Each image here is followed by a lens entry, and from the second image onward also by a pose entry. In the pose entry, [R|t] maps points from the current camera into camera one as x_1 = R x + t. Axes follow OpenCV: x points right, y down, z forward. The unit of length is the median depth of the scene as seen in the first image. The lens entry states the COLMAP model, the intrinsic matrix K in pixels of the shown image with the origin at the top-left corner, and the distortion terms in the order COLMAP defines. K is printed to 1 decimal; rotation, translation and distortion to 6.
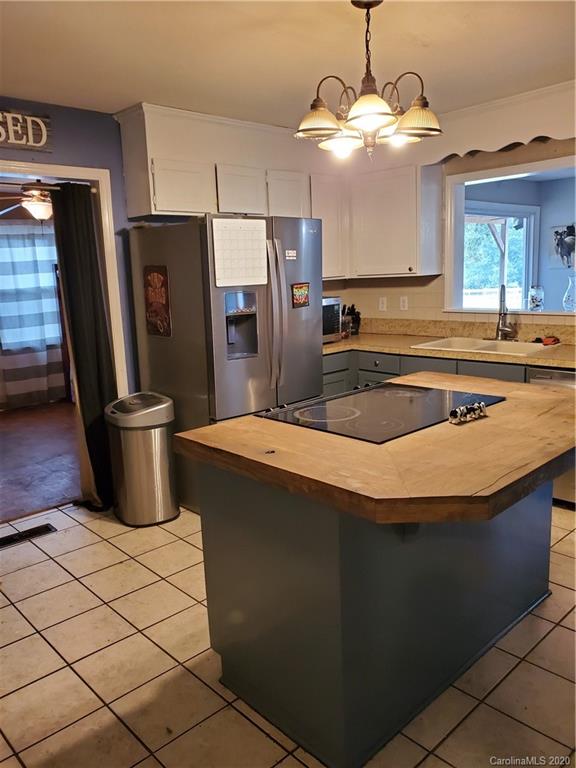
lens RADIAL K [[593.3, 0, 282.6], [0, 593.3, 381.2], [0, 0, 1]] dist [0.018866, -0.003229]
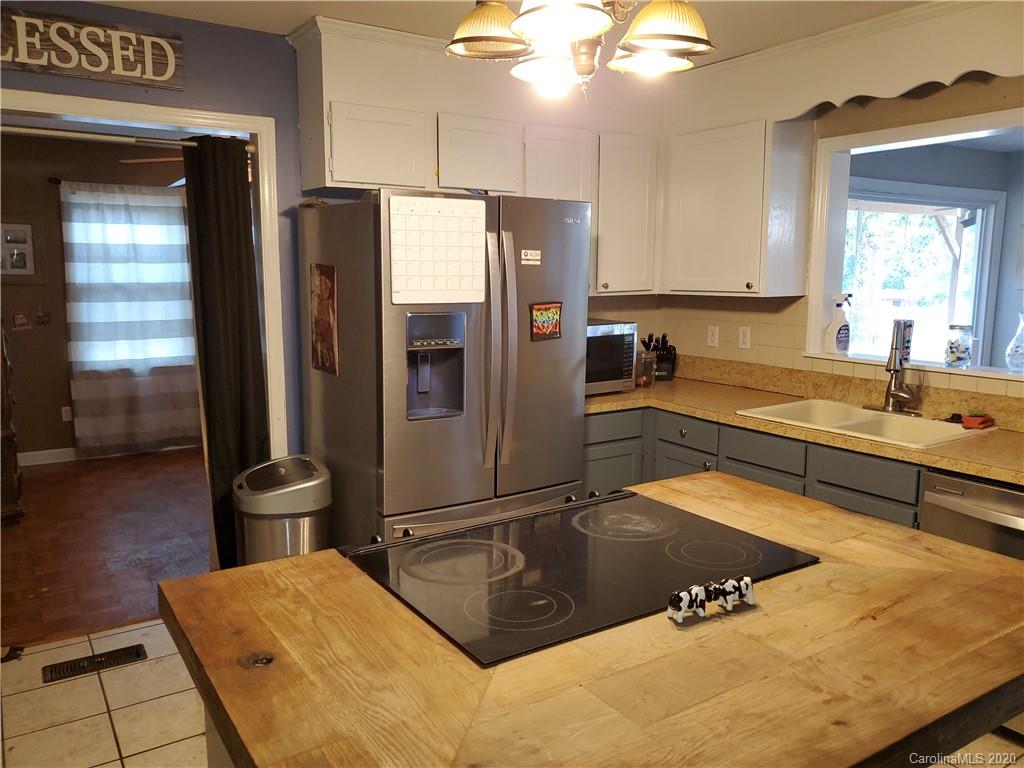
lens RADIAL K [[791.1, 0, 522.2], [0, 791.1, 389.9], [0, 0, 1]] dist [0.018866, -0.003229]
pose [[0.985854, 0.067604, -0.153367, 0.142066], [-0.071723, 0.997193, -0.021478, -0.055020], [0.151485, 0.032174, 0.987936, 0.181574]]
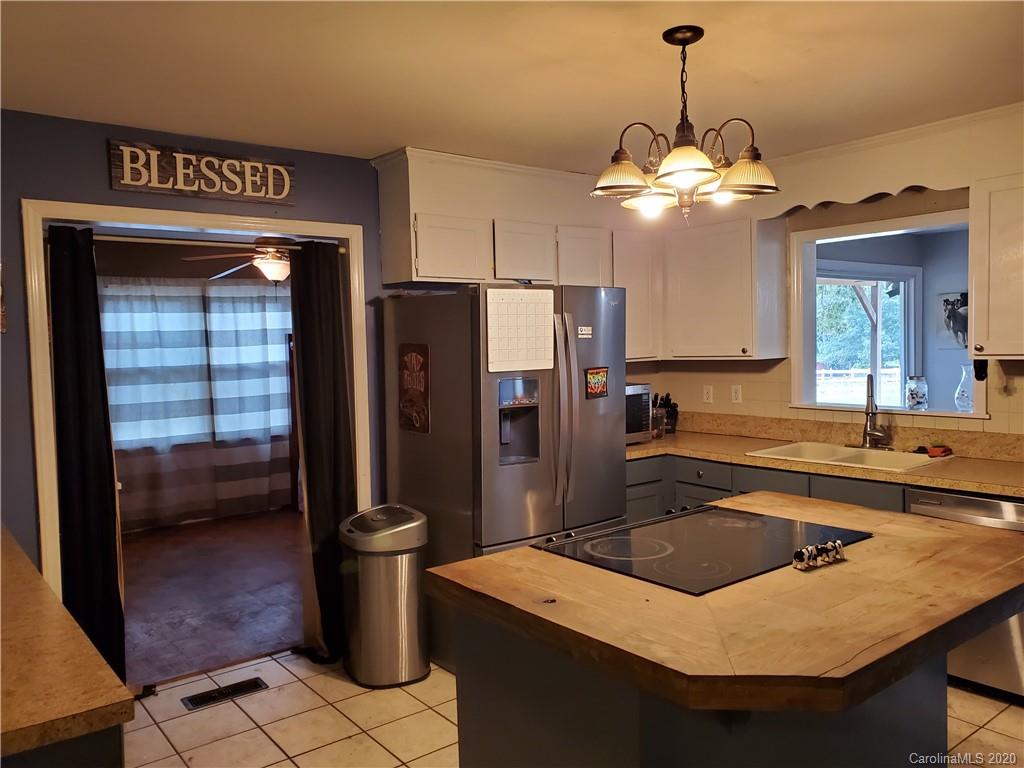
lens RADIAL K [[791.1, 0, 515.7], [0, 791.1, 383.1], [0, 0, 1]] dist [0.018866, -0.003229]
pose [[0.996787, 0.018904, -0.077833, 0.004272], [-0.028683, 0.991551, -0.126503, -0.013249], [0.074784, 0.128329, 0.988908, -0.021154]]
